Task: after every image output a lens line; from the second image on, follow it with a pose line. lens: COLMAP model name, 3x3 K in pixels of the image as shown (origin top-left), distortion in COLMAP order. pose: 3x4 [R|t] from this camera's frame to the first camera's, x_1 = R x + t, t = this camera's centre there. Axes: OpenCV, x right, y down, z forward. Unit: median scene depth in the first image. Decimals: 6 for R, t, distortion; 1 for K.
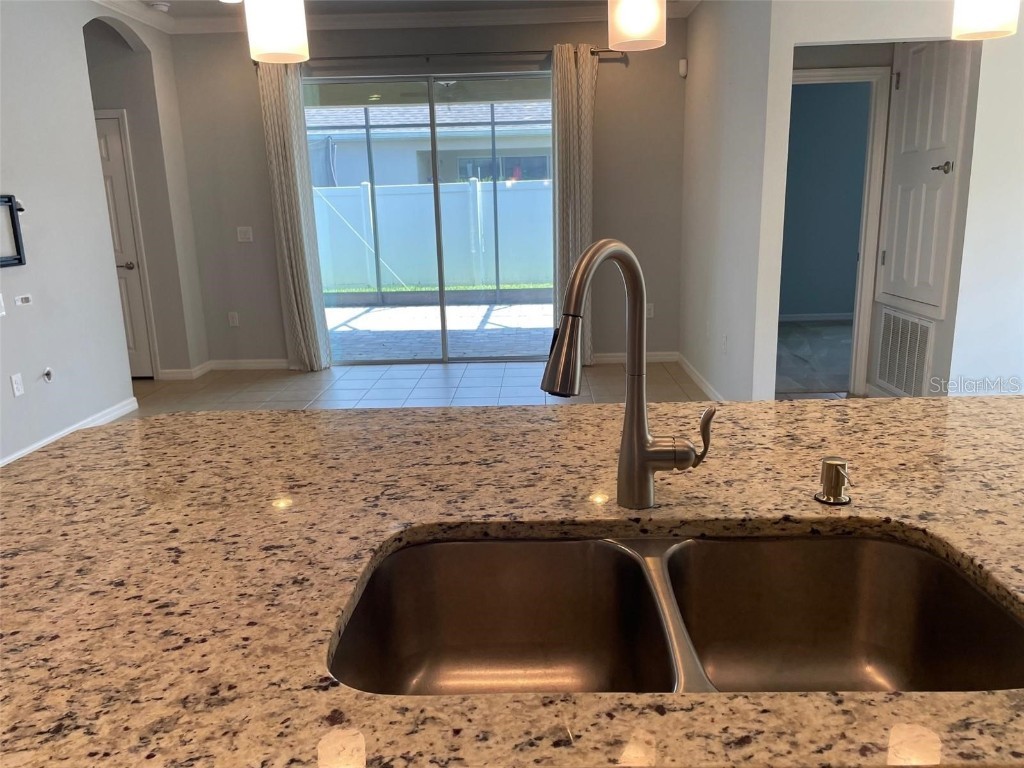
lens RADIAL K [[774.7, 0, 518.8], [0, 774.7, 387.4], [0, 0, 1]] dist [0.097591, -0.122915]
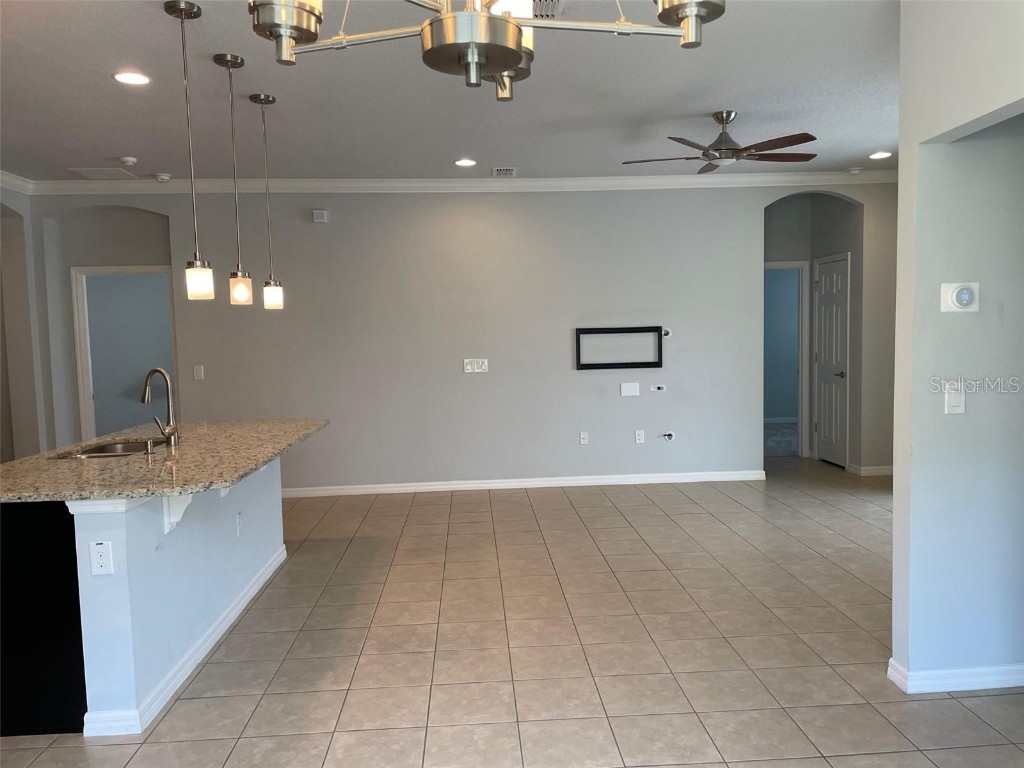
lens RADIAL K [[774.7, 0, 518.8], [0, 774.7, 387.4], [0, 0, 1]] dist [0.097591, -0.122915]
pose [[0.103656, 0.090677, -0.990471, 1.162841], [-0.204846, 0.976433, 0.067954, -0.198099], [0.973290, 0.195850, 0.119788, 0.632355]]
